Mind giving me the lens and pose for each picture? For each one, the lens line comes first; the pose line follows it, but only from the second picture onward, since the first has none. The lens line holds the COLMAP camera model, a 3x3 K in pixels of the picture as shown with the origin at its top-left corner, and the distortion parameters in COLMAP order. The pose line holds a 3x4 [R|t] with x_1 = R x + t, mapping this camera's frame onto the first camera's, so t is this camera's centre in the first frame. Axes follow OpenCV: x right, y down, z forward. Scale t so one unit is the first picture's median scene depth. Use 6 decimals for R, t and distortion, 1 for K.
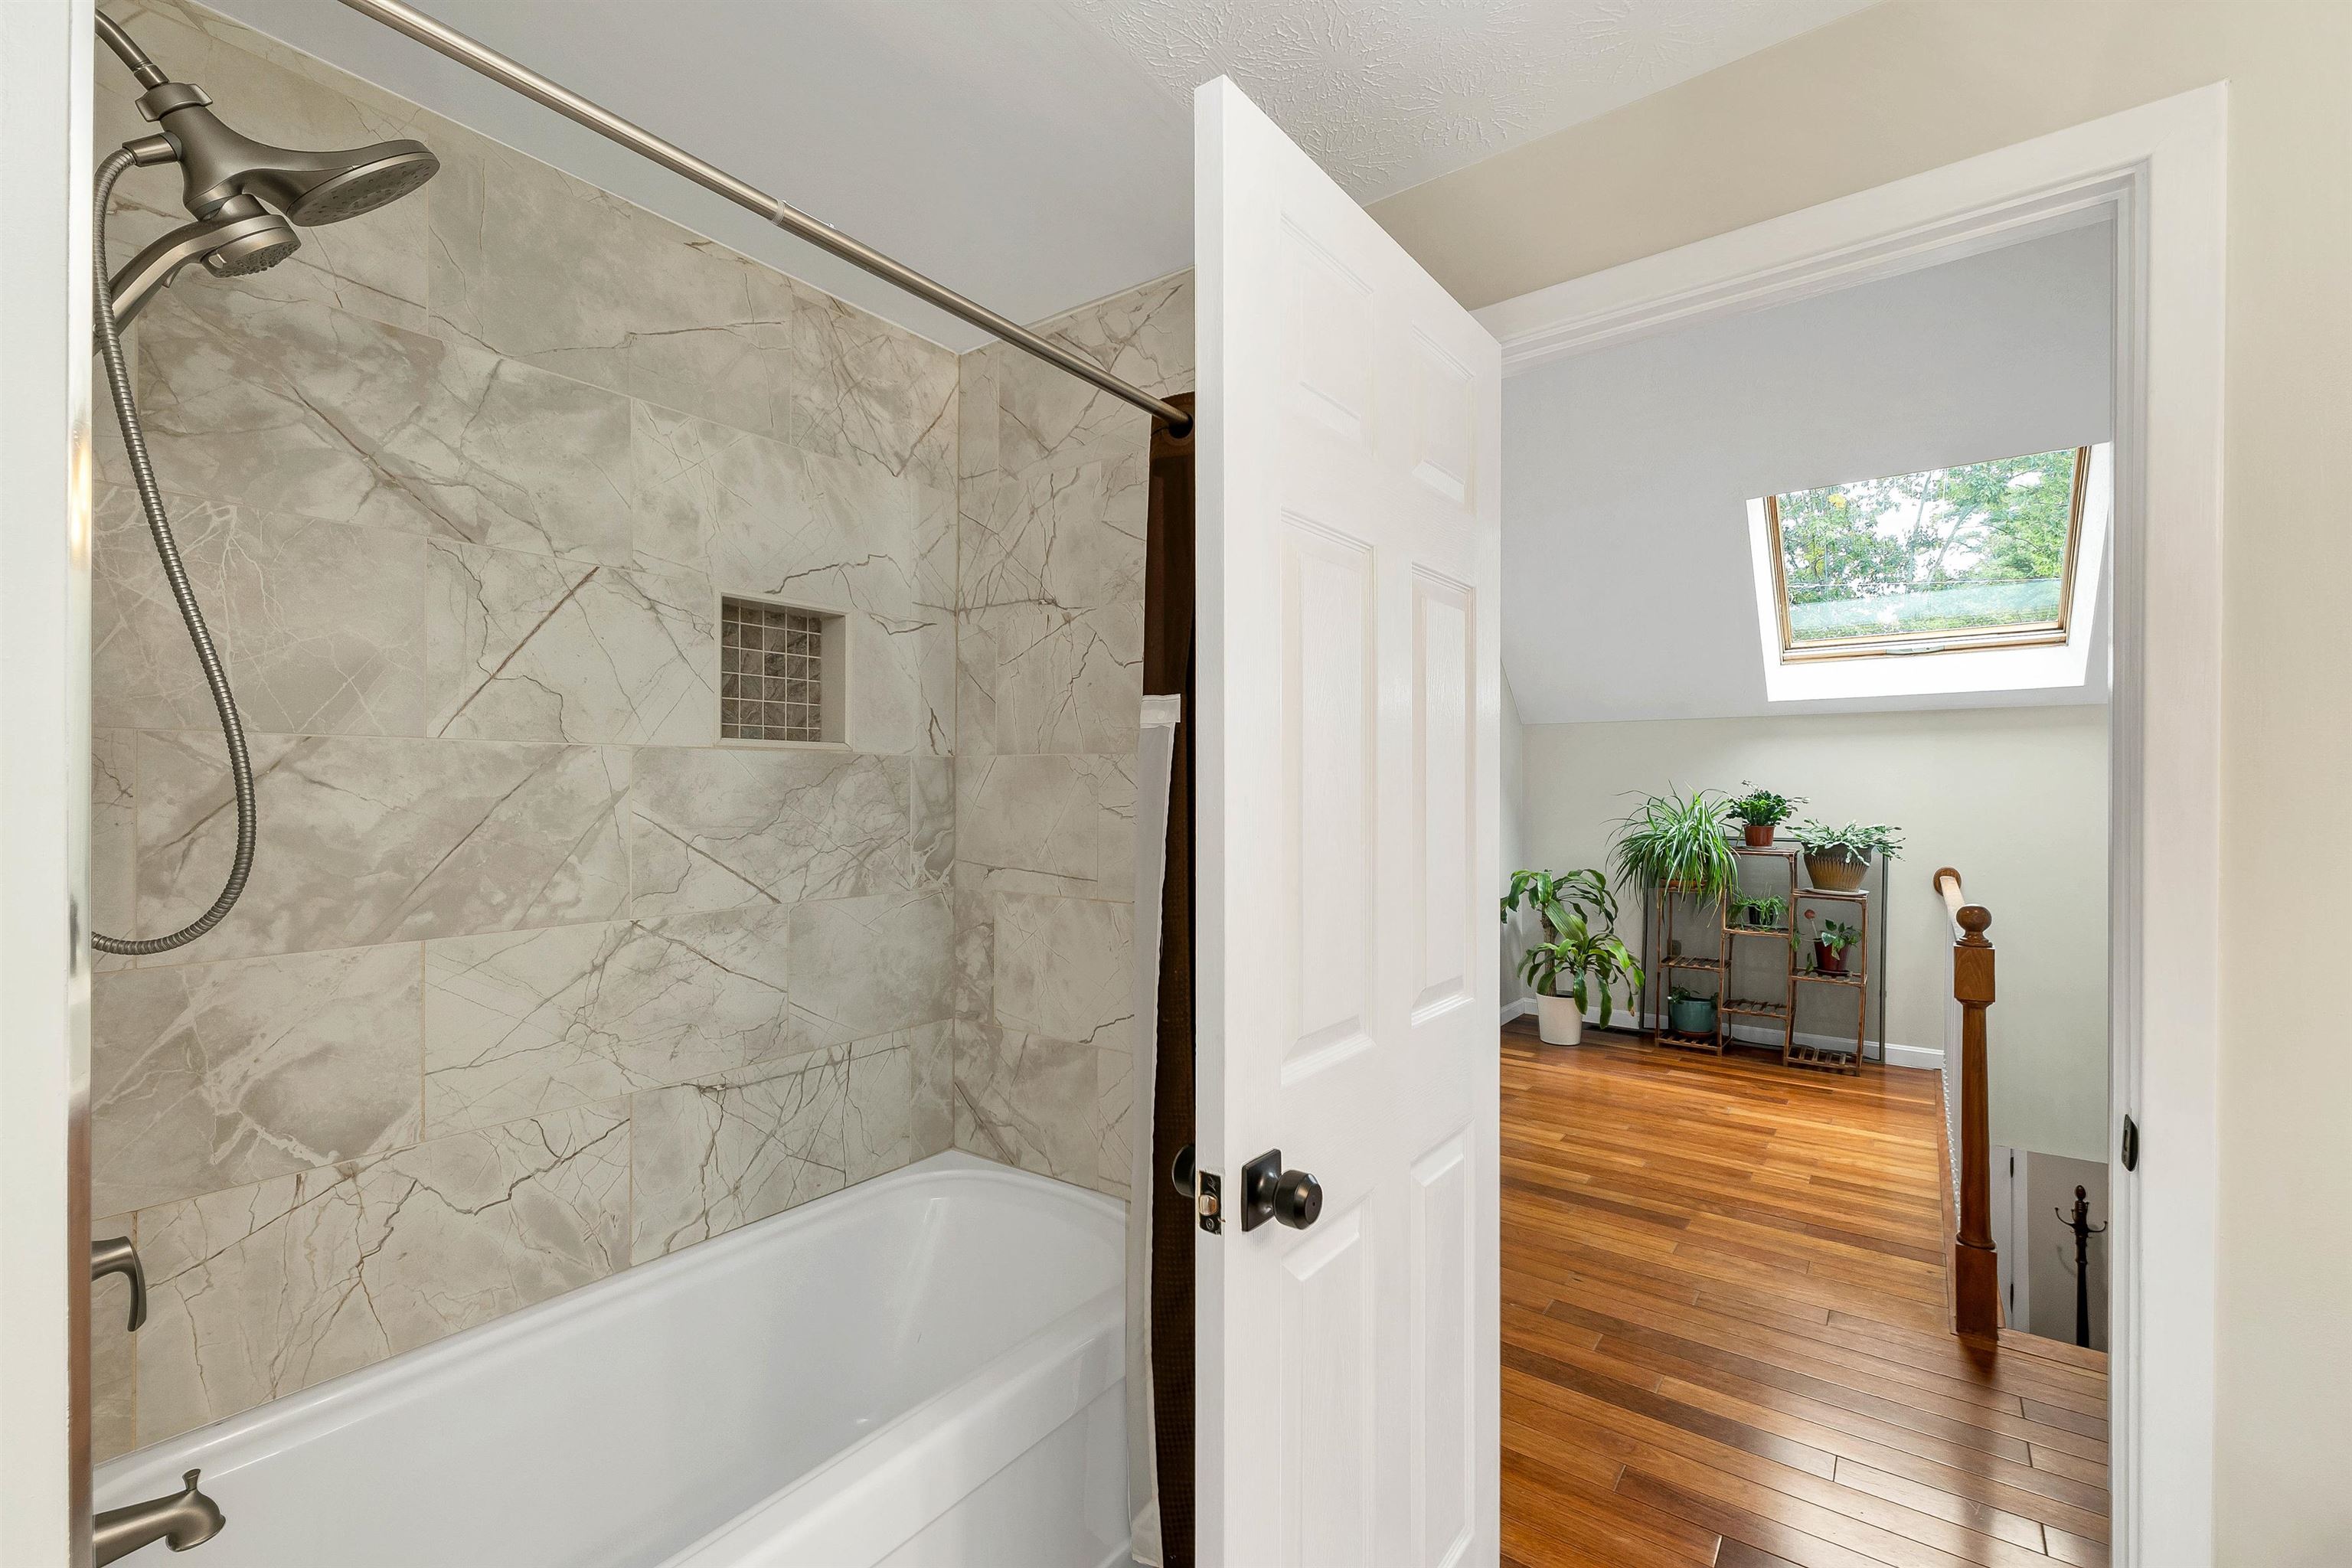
lens RADIAL K [[980.2, 0, 1172.7], [0, 980.2, 787.3], [0, 0, 1]] dist [0.003521, -0.000258]
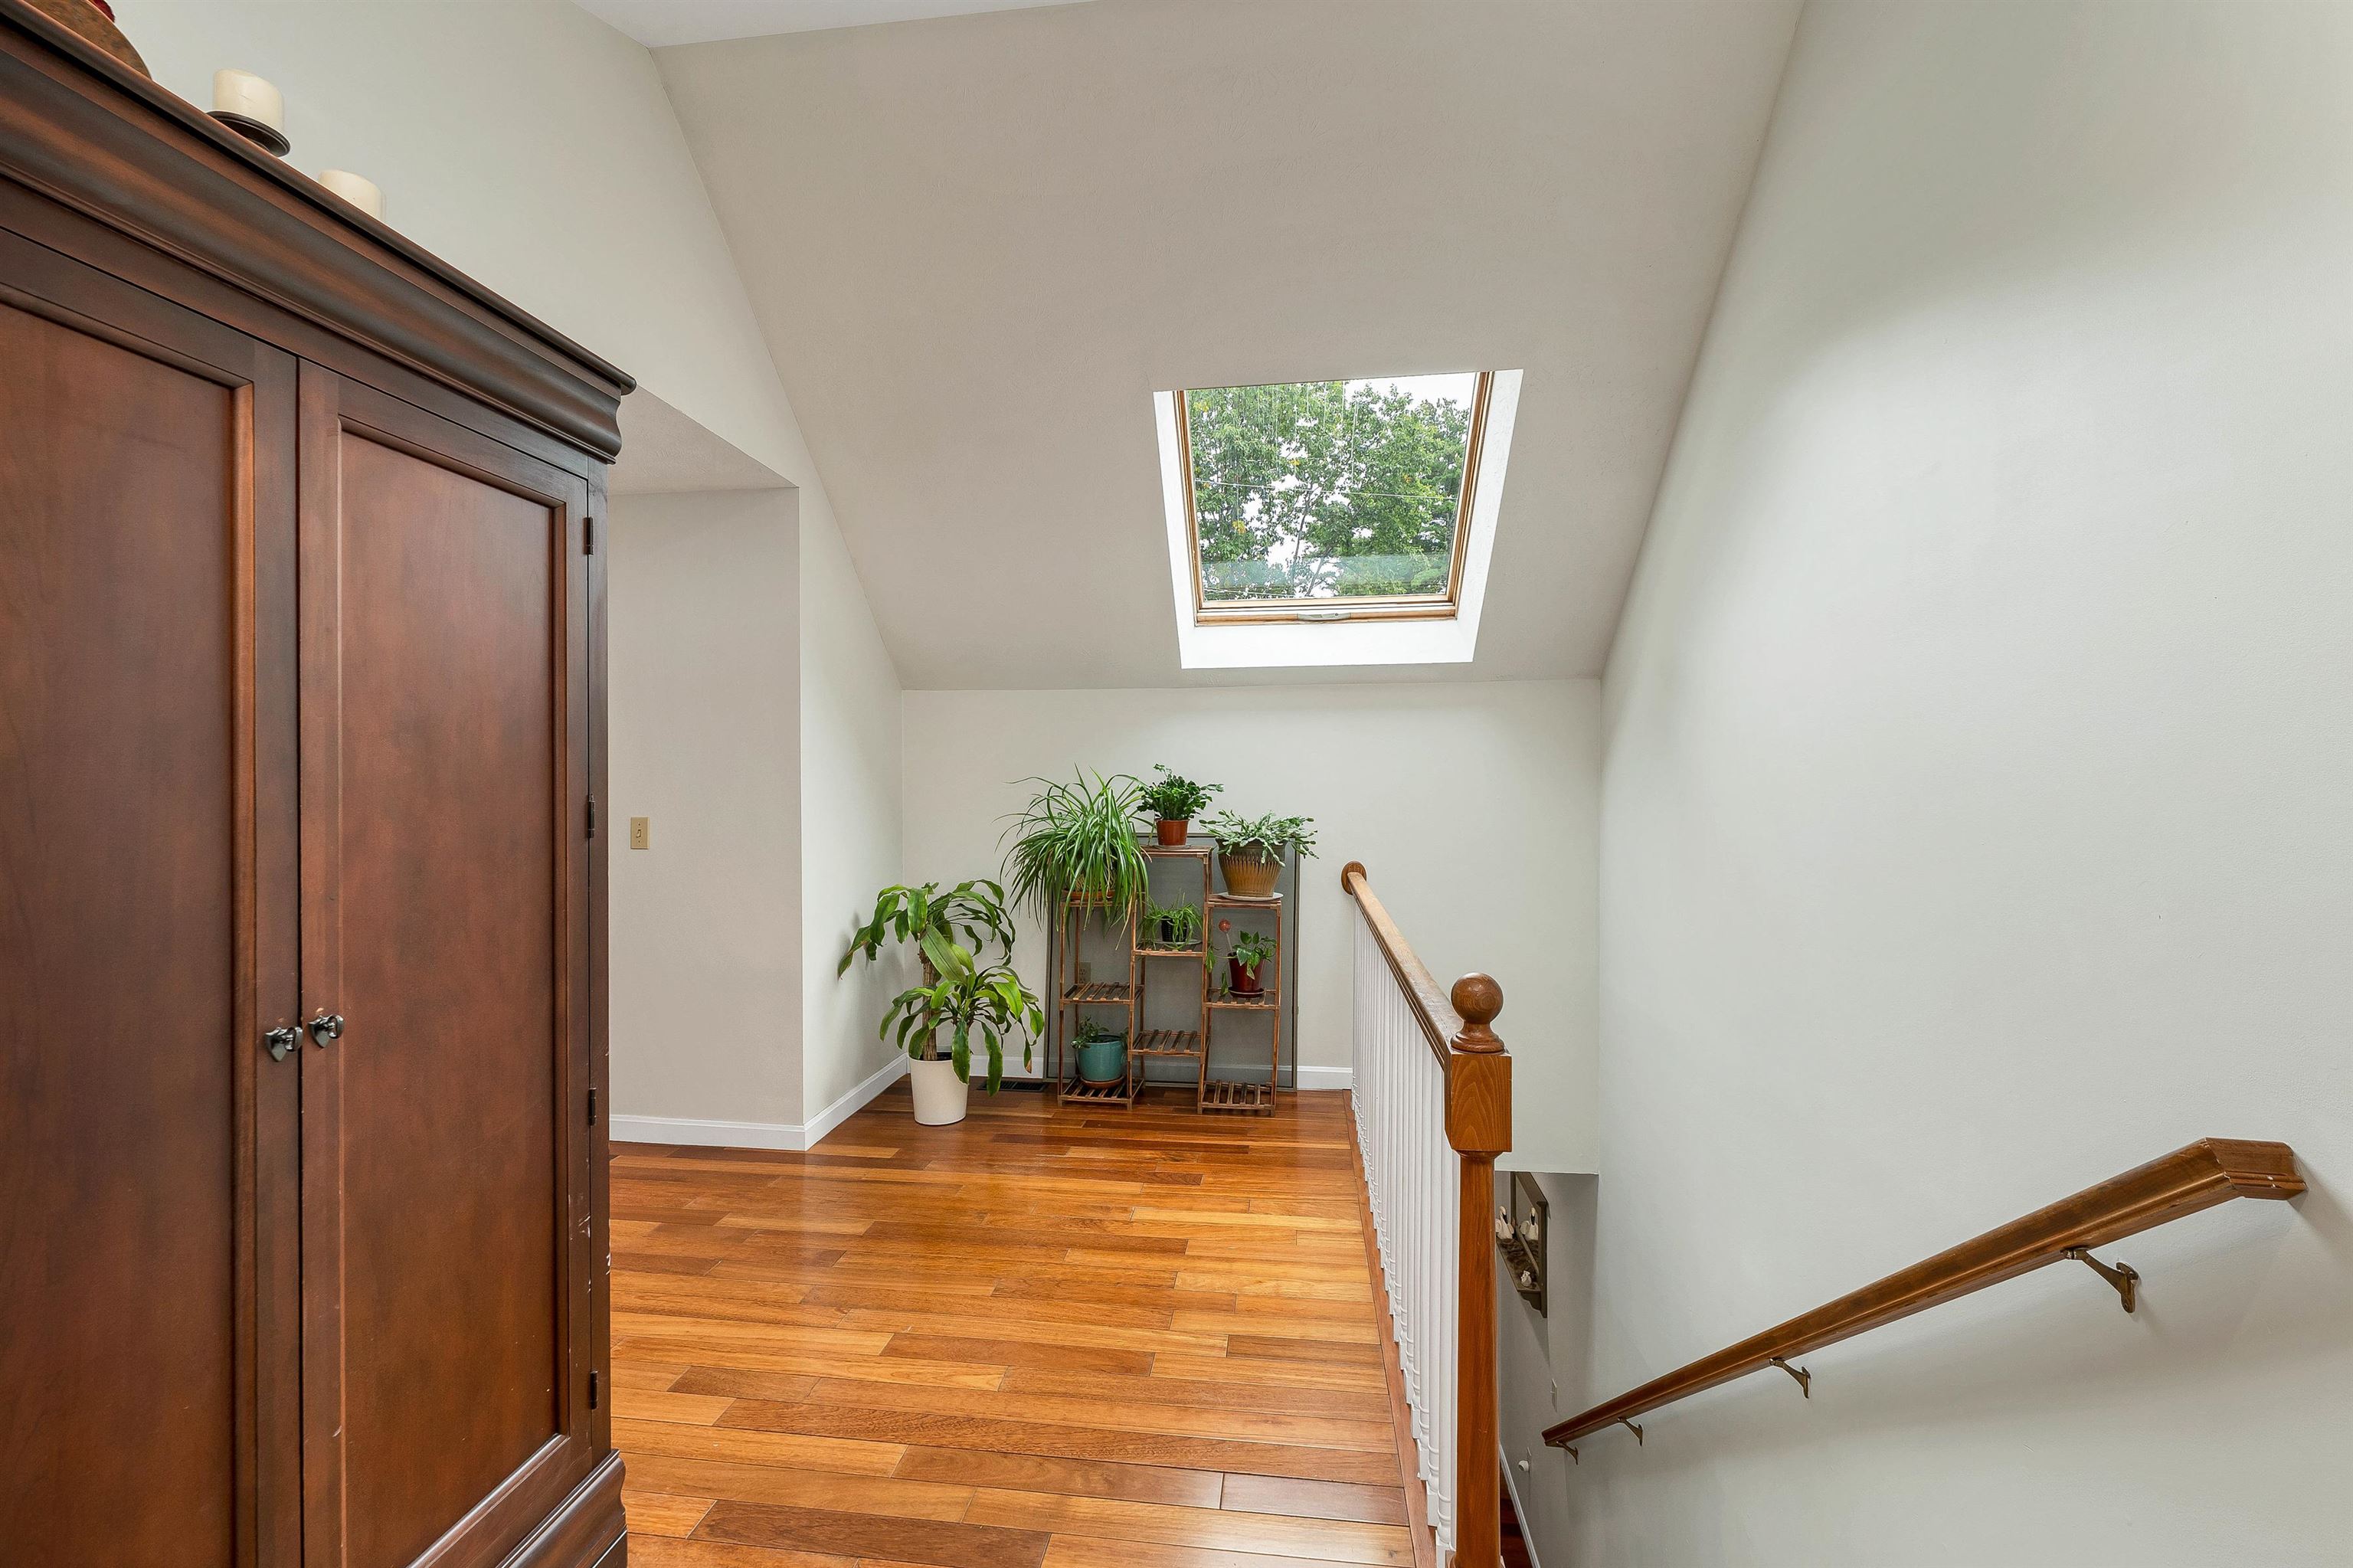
lens RADIAL K [[980.7, 0, 1170.6], [0, 980.7, 784.2], [0, 0, 1]] dist [0.003521, -0.000258]
pose [[0.865733, -0.006354, 0.500465, 0.191647], [0.002596, 0.999963, 0.008205, 0.002985], [-0.500499, -0.005804, 0.865718, 0.299890]]
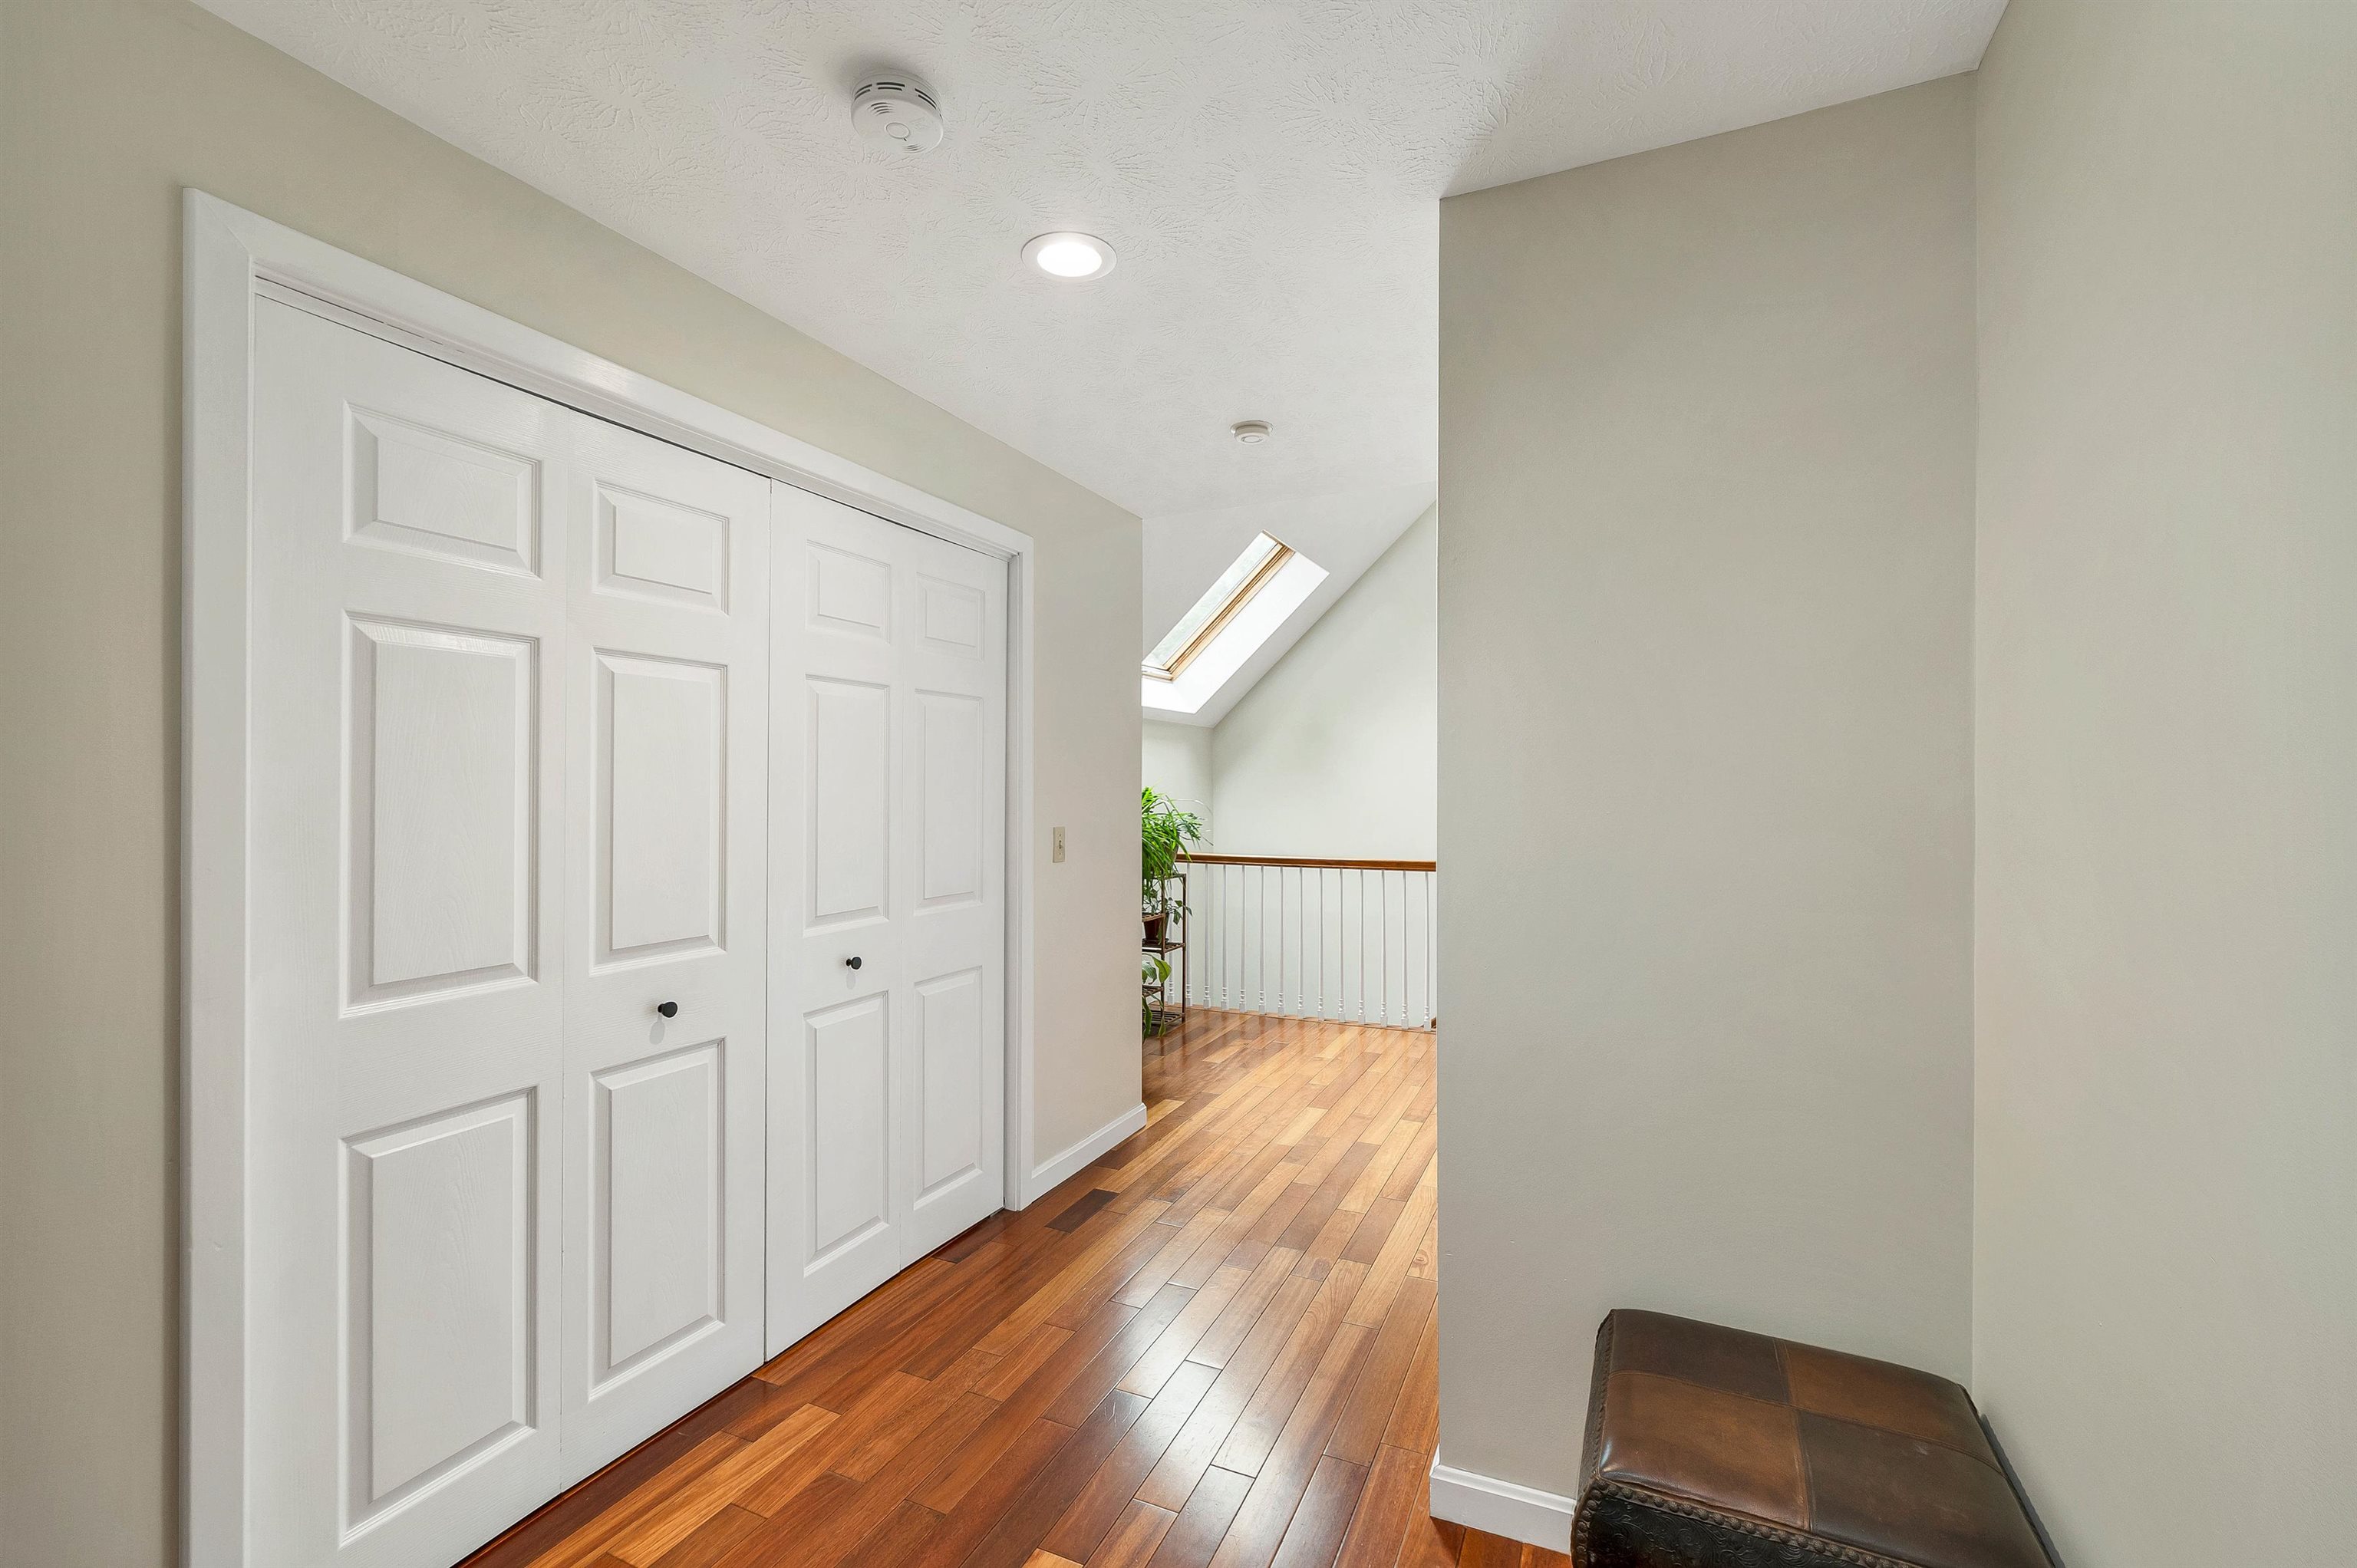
lens RADIAL K [[981.7, 0, 1181.2], [0, 981.7, 780.7], [0, 0, 1]] dist [0.000333, -0.000001]
pose [[-0.216615, -0.001773, 0.976256, -0.461212], [-0.000683, 0.999998, 0.001665, -0.001963], [-0.976257, -0.000306, -0.216616, 1.204382]]
